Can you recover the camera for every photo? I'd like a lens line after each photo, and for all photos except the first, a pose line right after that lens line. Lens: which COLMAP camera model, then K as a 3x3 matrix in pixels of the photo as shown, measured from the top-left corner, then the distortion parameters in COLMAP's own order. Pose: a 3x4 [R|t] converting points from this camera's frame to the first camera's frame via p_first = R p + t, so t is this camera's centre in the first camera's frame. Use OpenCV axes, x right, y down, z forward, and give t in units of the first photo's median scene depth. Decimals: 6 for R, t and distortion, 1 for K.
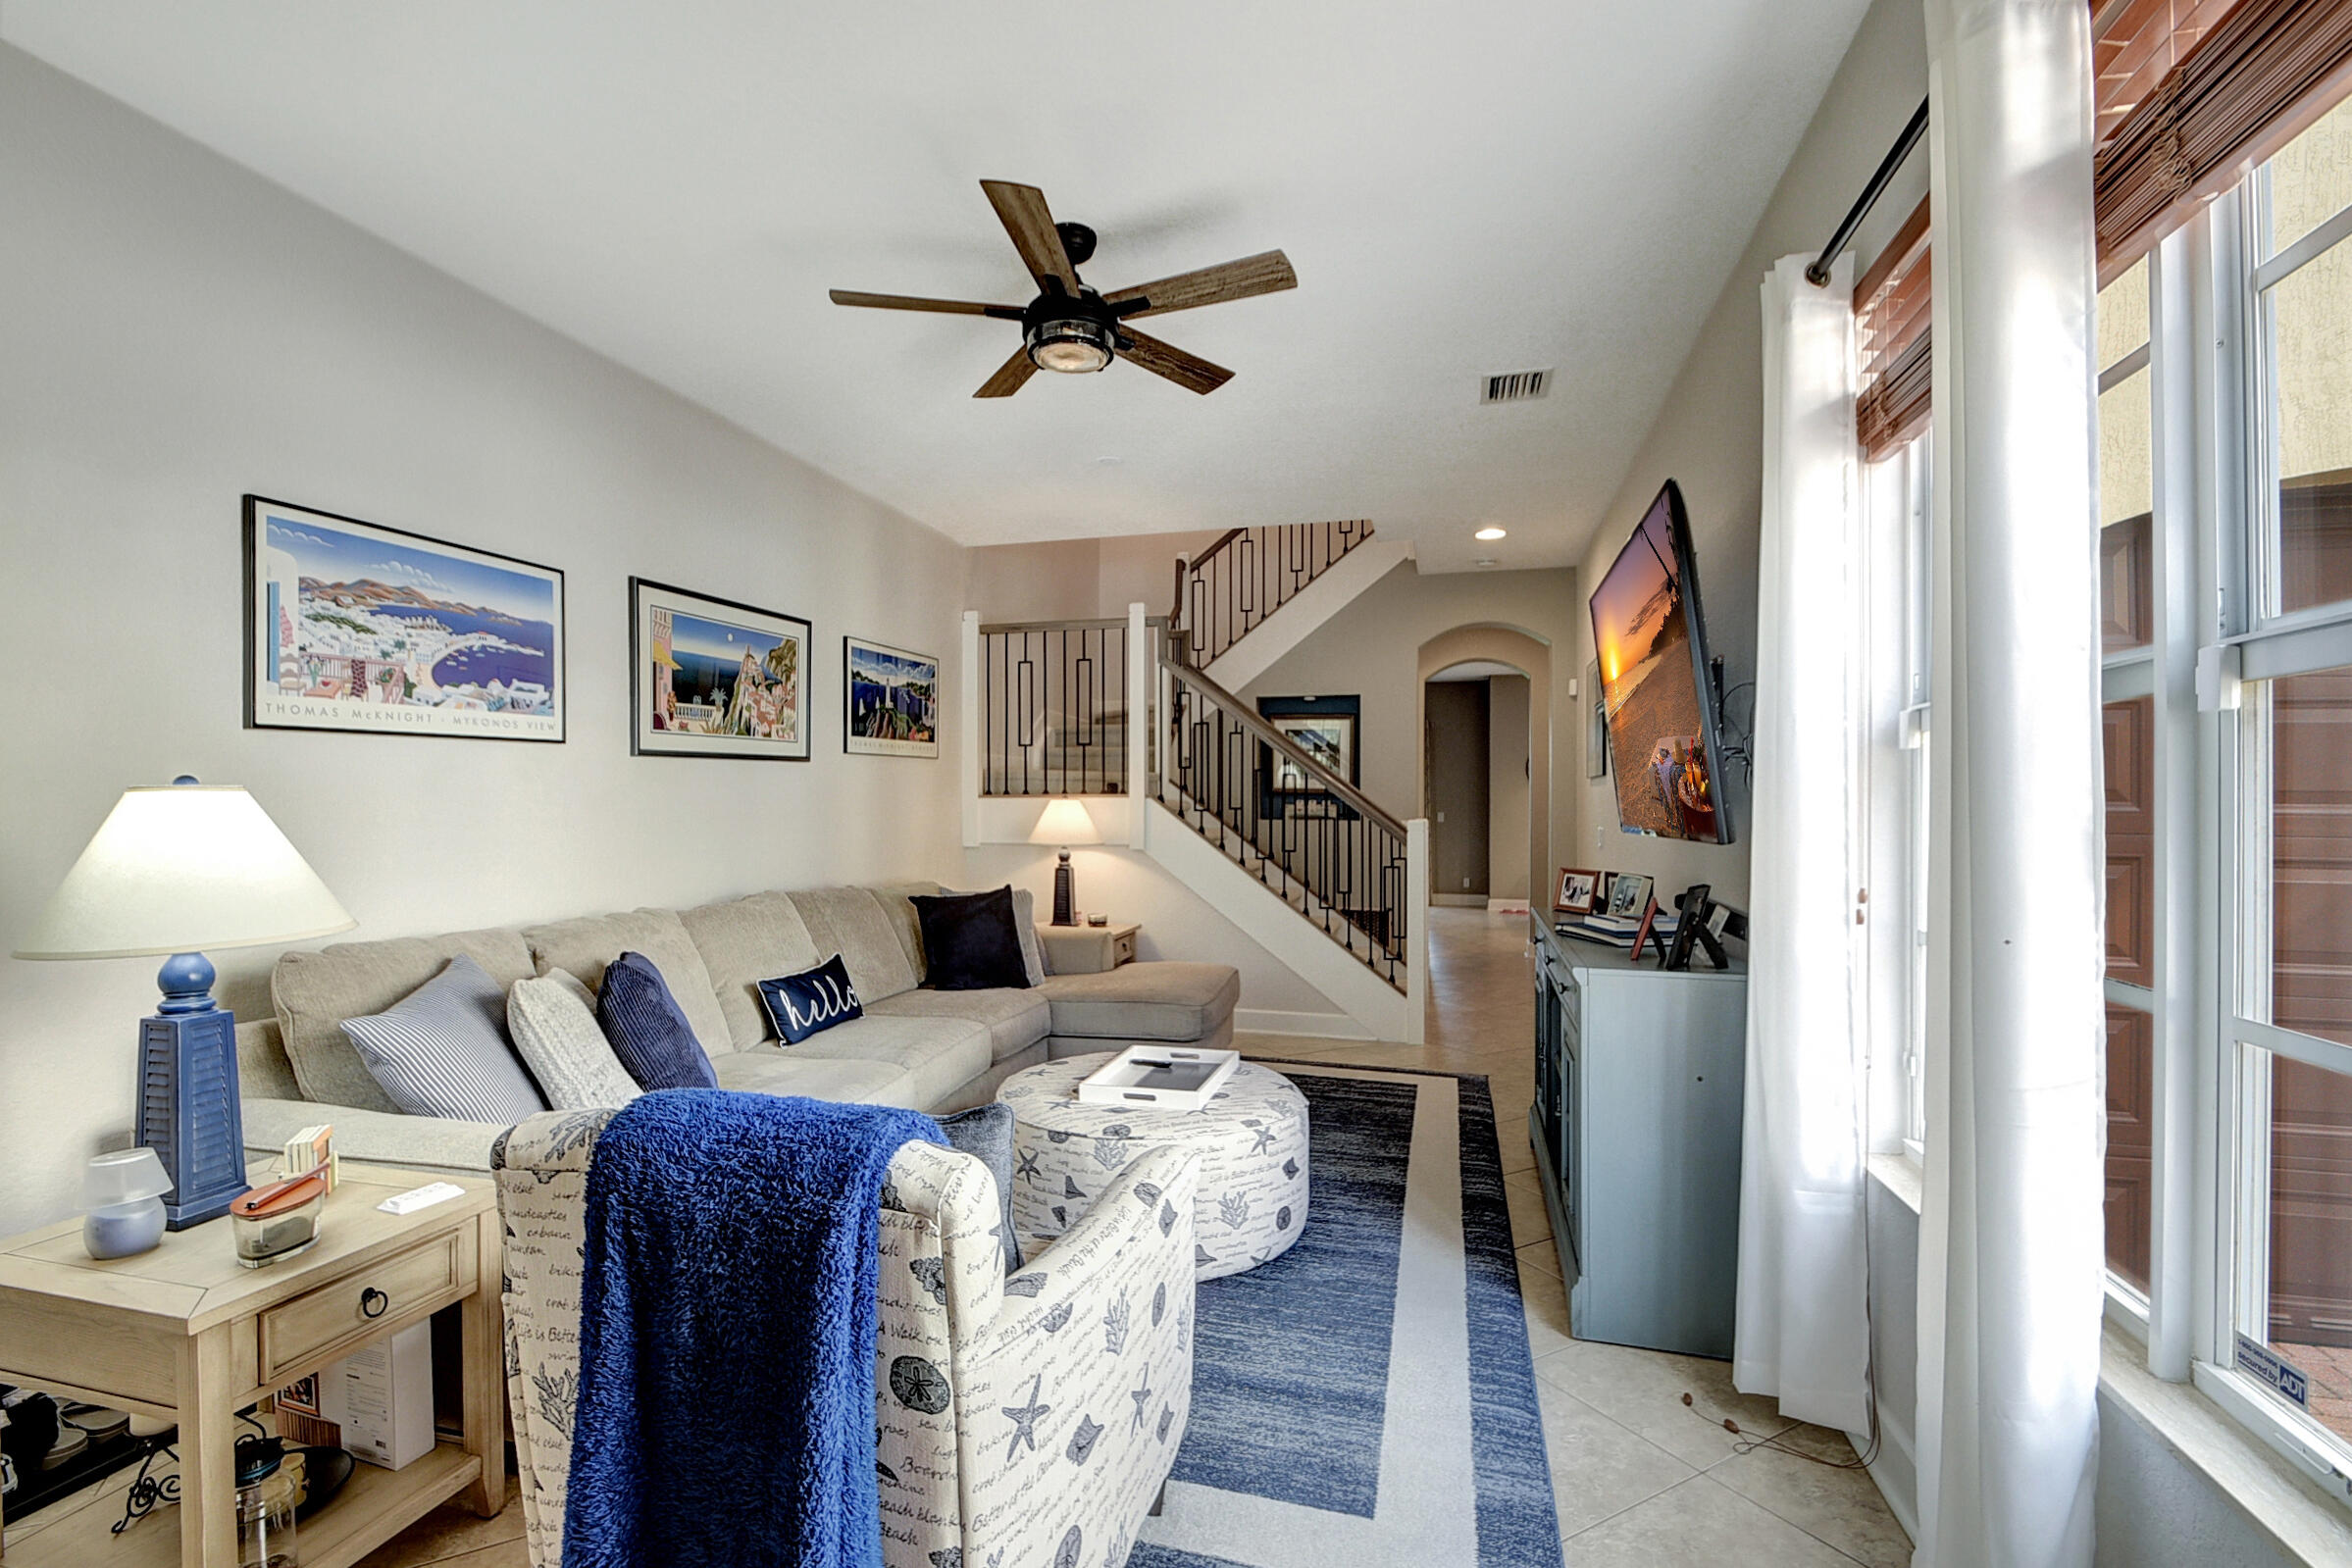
lens RADIAL K [[1075.6, 0, 1133.6], [0, 1075.6, 774.9], [0, 0, 1]] dist [-0.024085, -0.000261]
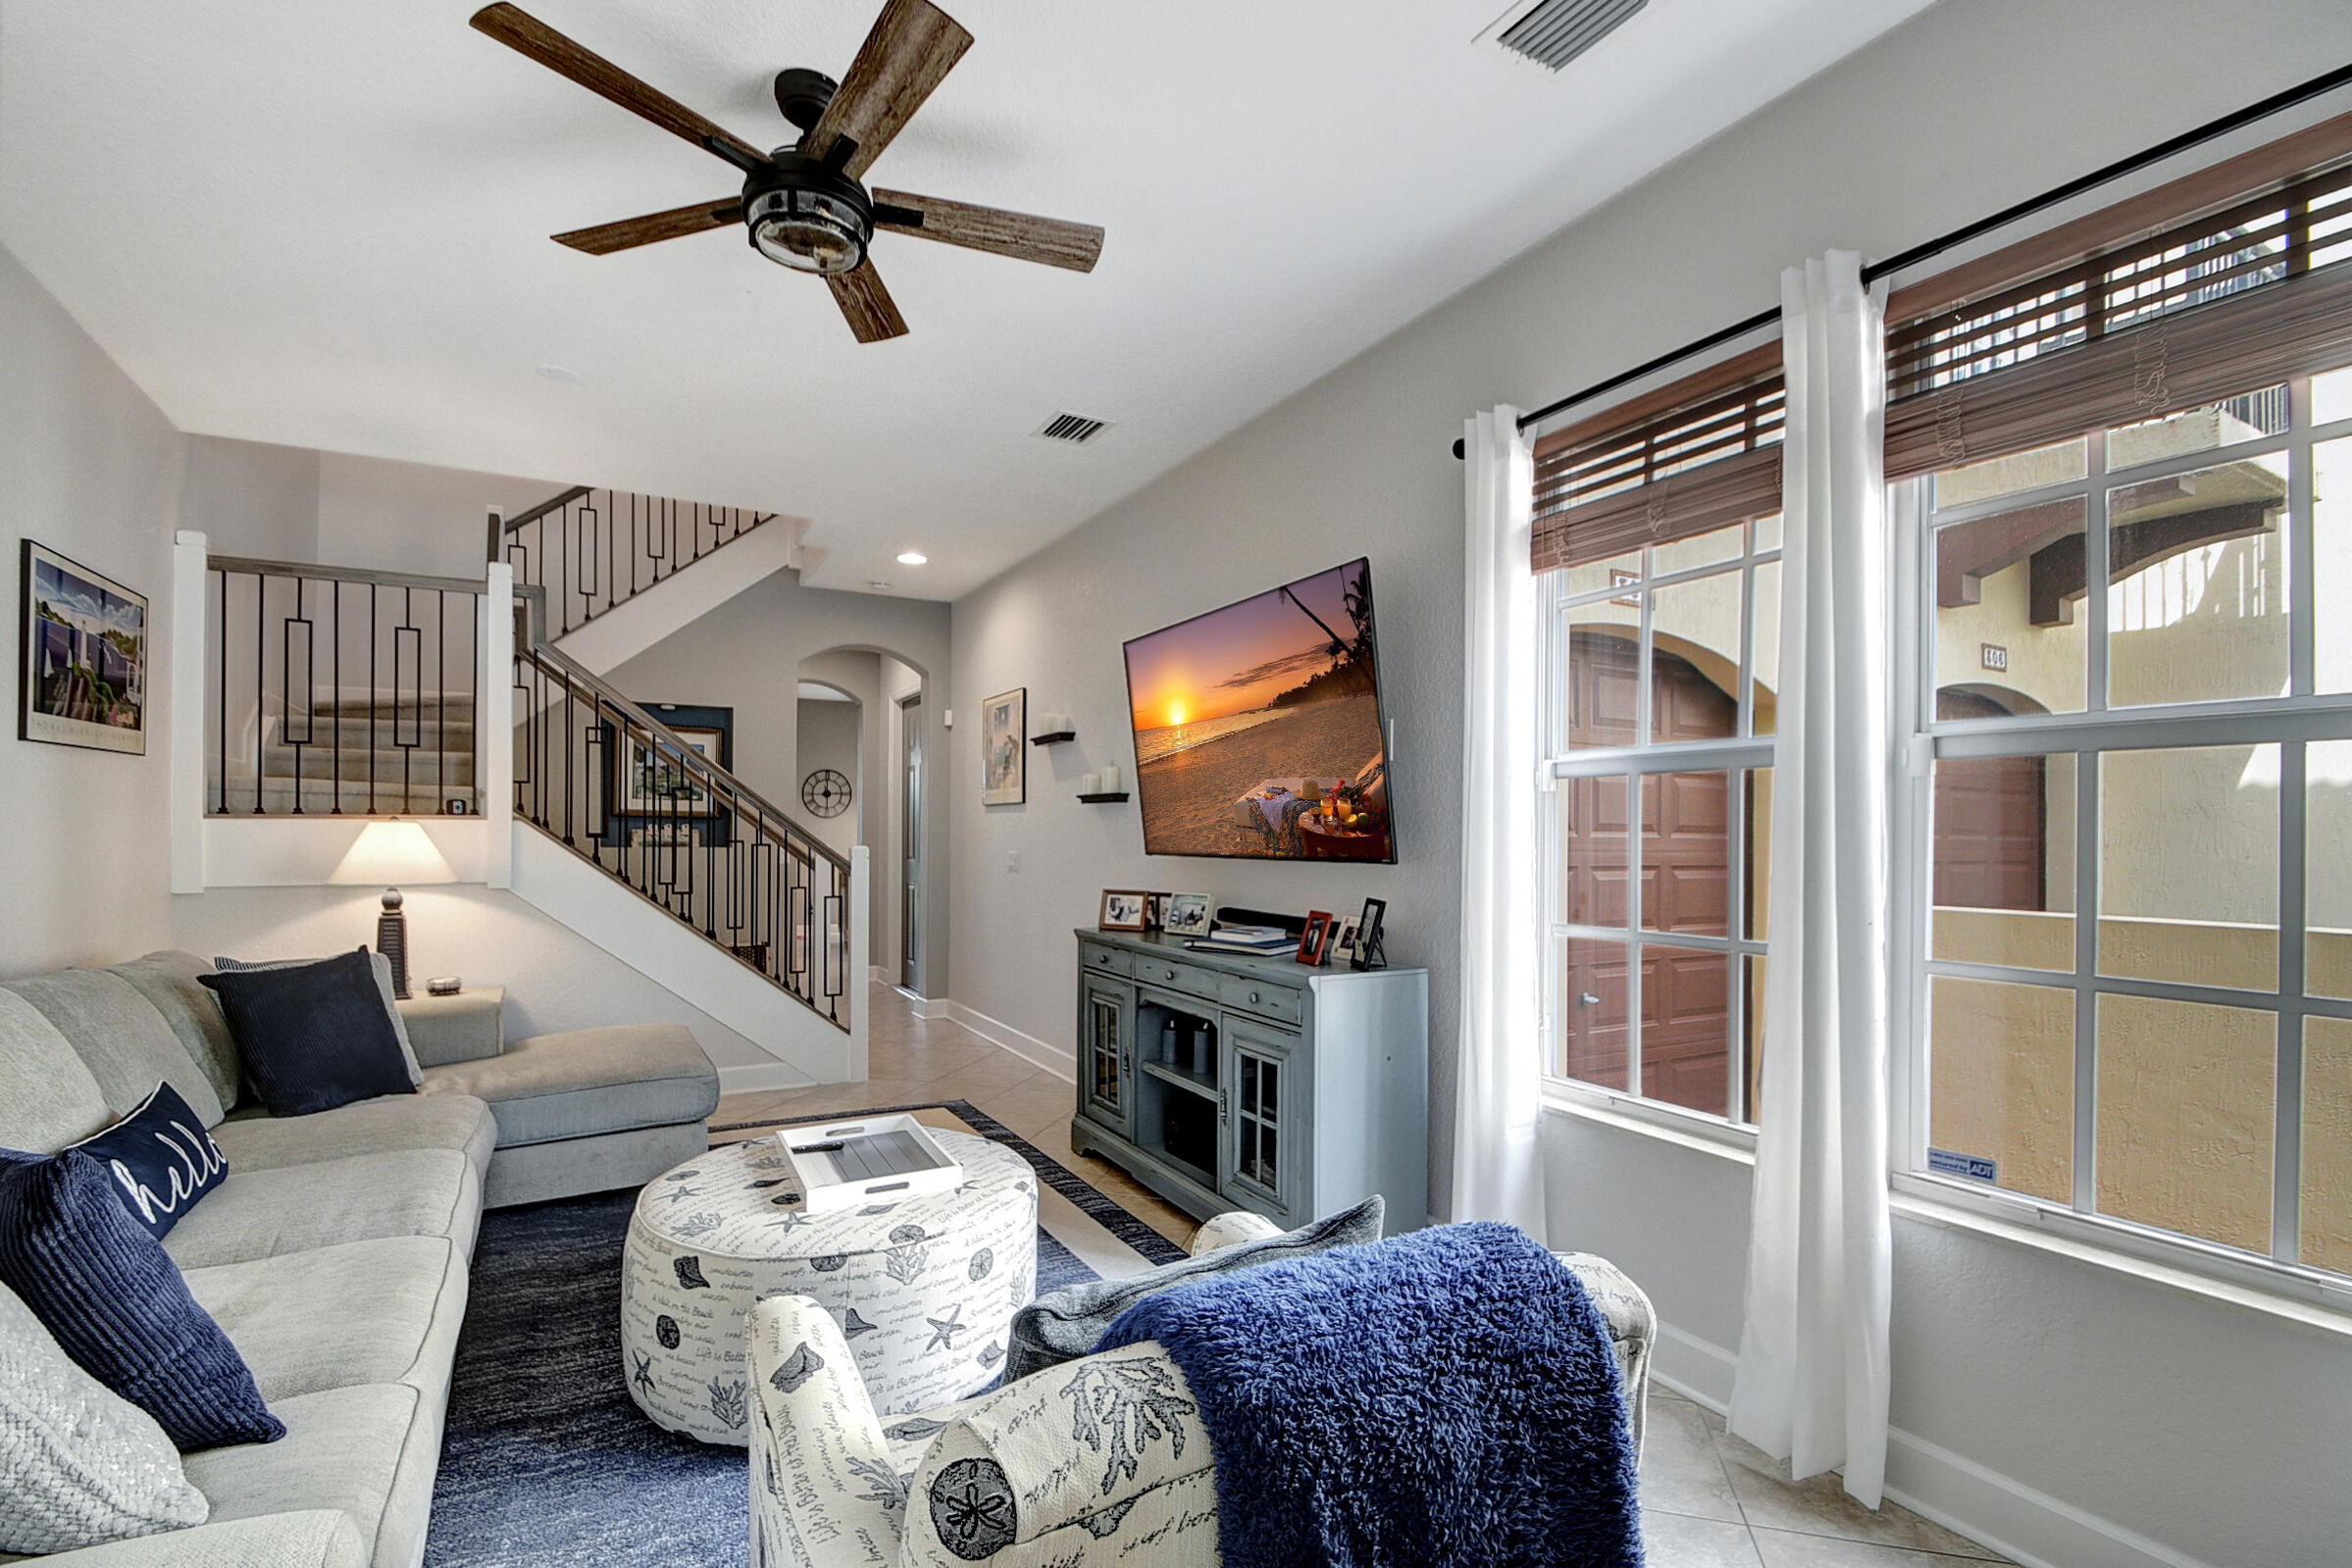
lens RADIAL K [[1067.3, 0, 1161.6], [0, 1067.3, 800.8], [0, 0, 1]] dist [0.008596, -0.014569]
pose [[0.701158, 0.021280, 0.712688, -0.310764], [-0.022387, 0.999719, -0.007826, 0.004313], [-0.712654, -0.010467, 0.701437, 0.200679]]
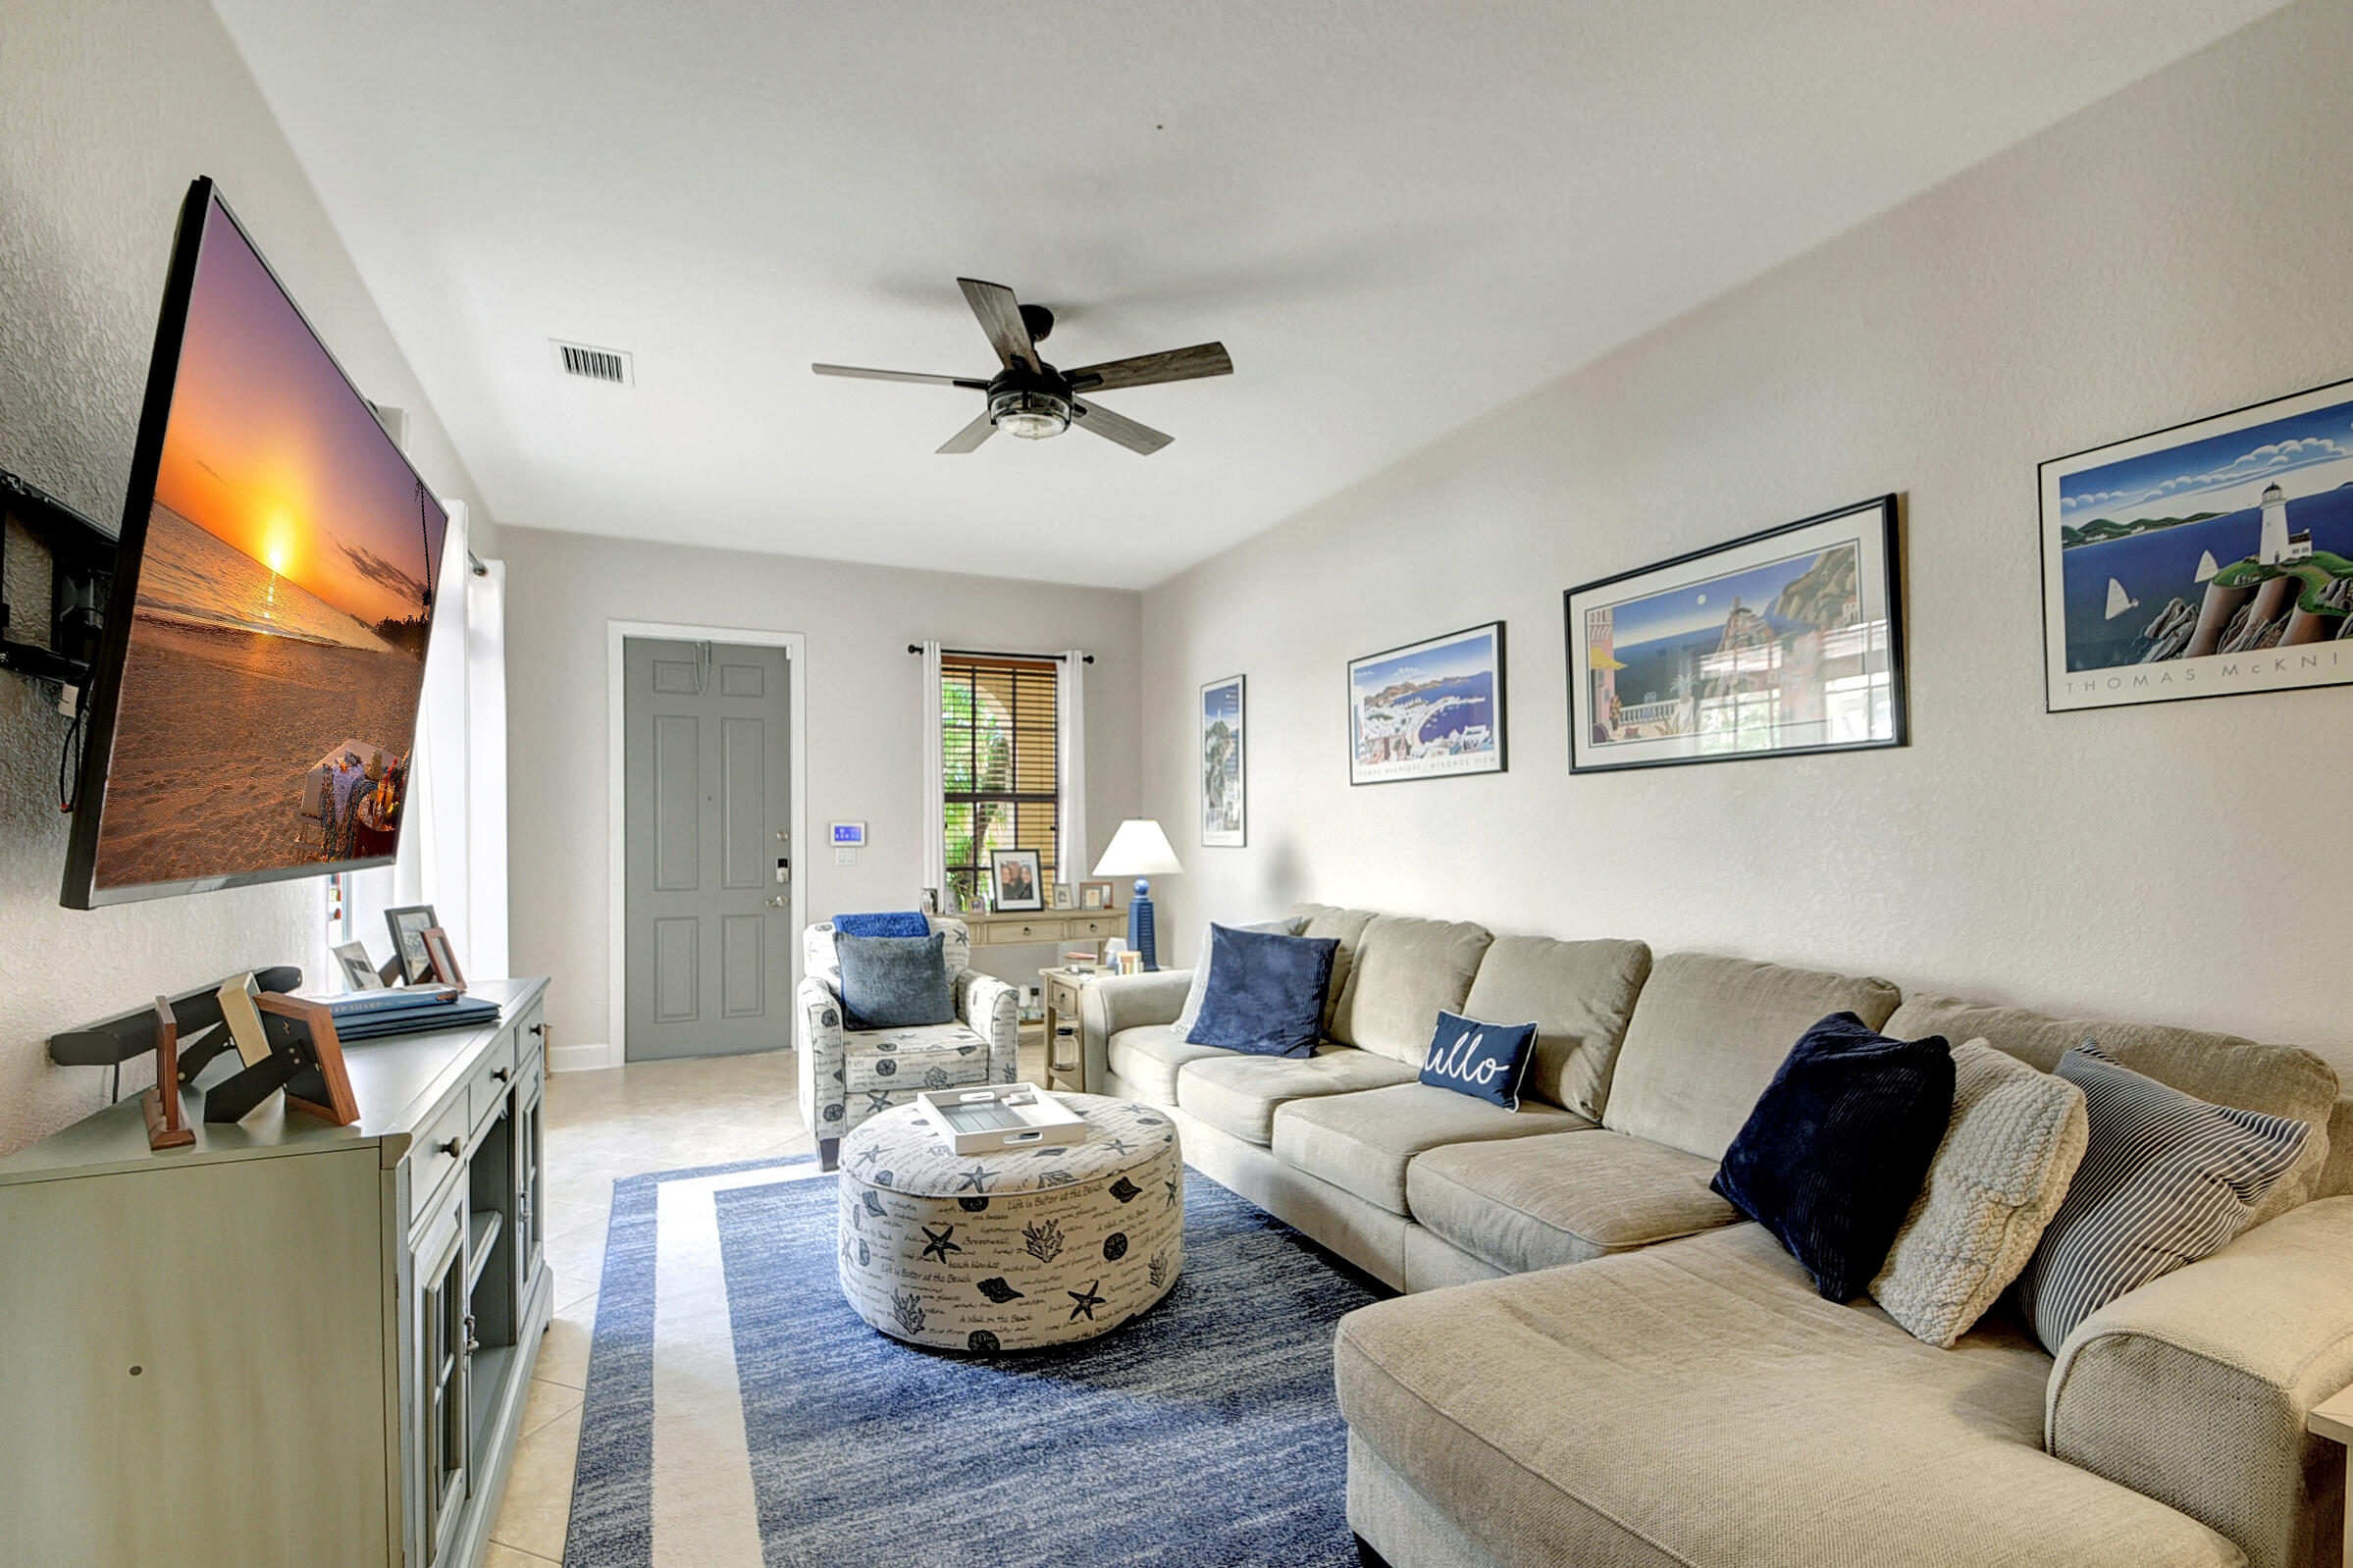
lens RADIAL K [[1033.4, 0, 1177.4], [0, 1033.4, 850.4], [0, 0, 1]] dist [0.001993, -0.012441]
pose [[-0.741398, 0.016675, -0.670859, 0.400857], [0.021727, 0.999764, 0.000839, 0.039391], [0.670714, -0.013954, -0.741585, 1.377452]]
